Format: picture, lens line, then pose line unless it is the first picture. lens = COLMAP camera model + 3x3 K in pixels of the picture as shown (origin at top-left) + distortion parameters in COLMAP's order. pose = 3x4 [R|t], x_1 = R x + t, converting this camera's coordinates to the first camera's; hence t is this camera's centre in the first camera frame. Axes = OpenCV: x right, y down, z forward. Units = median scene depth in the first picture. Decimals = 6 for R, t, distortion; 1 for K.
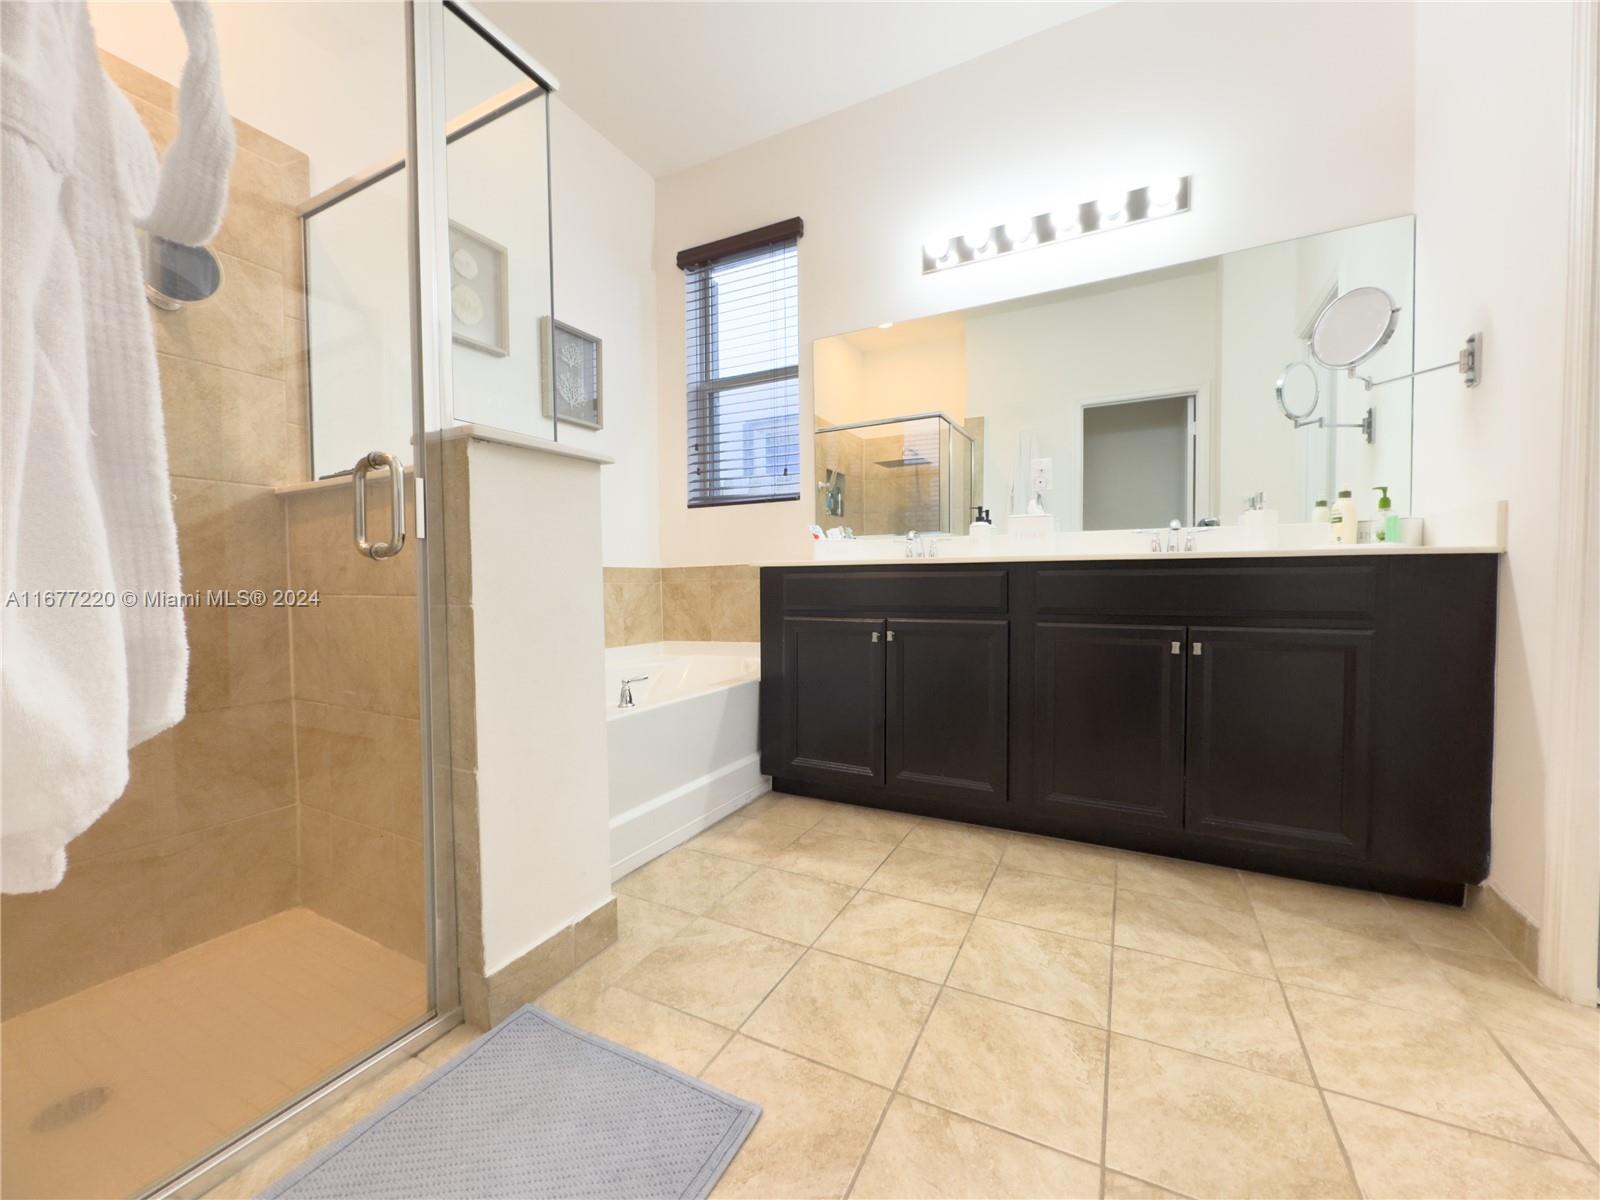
lens RADIAL K [[640.8, 0, 797.3], [0, 640.8, 599.9], [0, 0, 1]] dist [-0.003923, 0.000229]
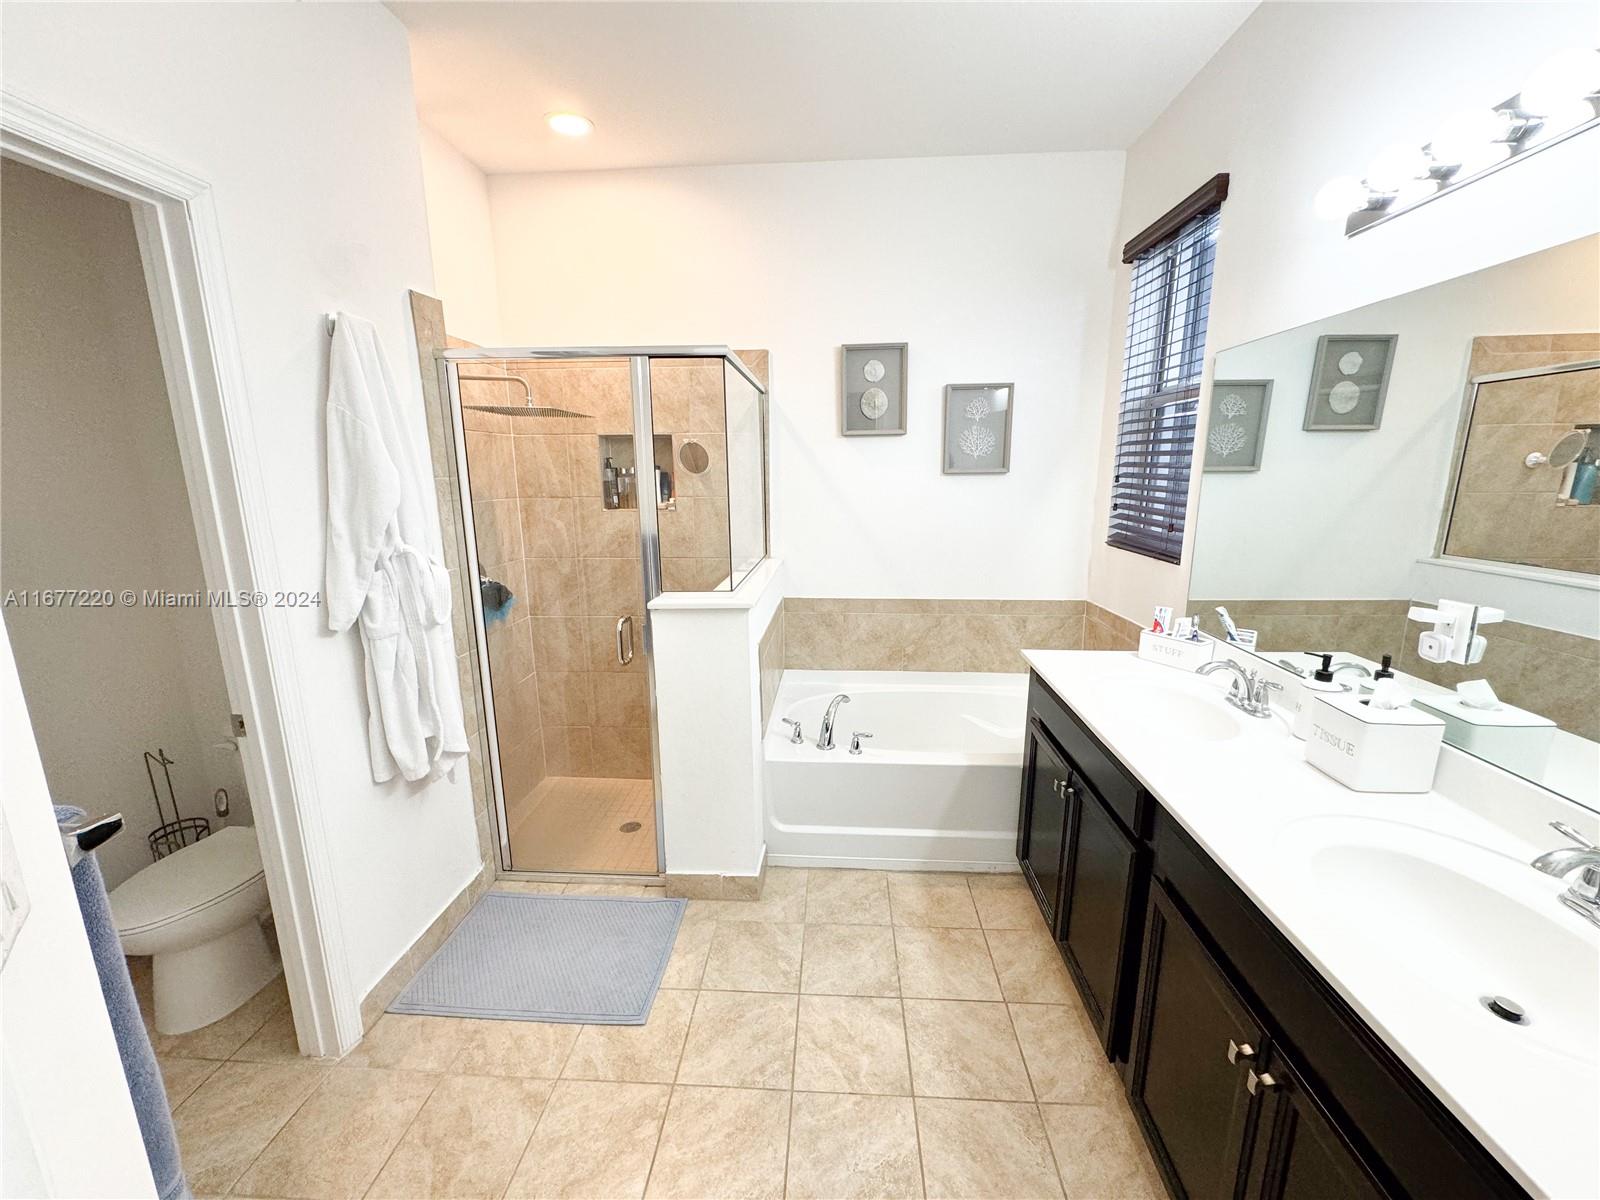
lens RADIAL K [[640.8, 0, 800.5], [0, 640.8, 599.8], [0, 0, 1]] dist [-0.003923, 0.000229]
pose [[0.406877, 0.197449, -0.891888, 0.941535], [-0.023580, 0.978305, 0.205823, -0.481235], [0.913179, -0.062714, 0.402705, 0.464859]]
